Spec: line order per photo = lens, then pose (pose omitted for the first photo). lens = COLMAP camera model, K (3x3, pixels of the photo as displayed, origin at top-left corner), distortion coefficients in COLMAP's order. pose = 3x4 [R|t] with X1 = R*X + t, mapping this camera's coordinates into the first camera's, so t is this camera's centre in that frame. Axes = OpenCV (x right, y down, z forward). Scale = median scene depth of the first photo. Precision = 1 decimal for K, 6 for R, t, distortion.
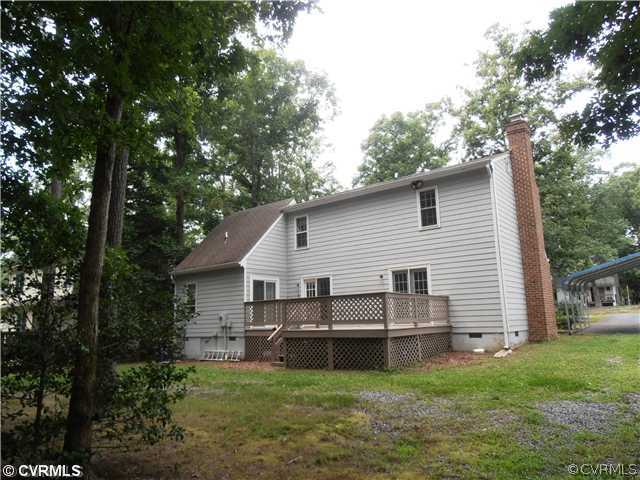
lens RADIAL K [[445.7, 0, 320.0], [0, 445.7, 240.0], [0, 0, 1]] dist [-0.006170, -0.002056]
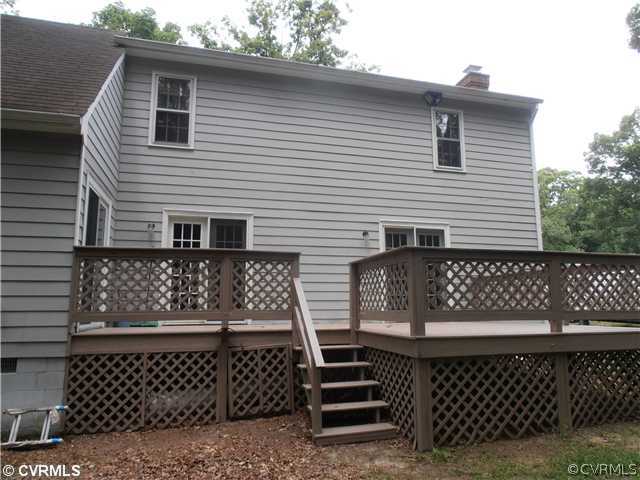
lens RADIAL K [[438.2, 0, 320.0], [0, 438.2, 240.0], [0, 0, 1]] dist [0.000511, -0.000271]
pose [[0.589060, 0.145122, 0.794952, -0.315001], [-0.158423, 0.985392, -0.062496, 0.126650], [-0.792408, -0.089125, 0.603445, 0.675638]]
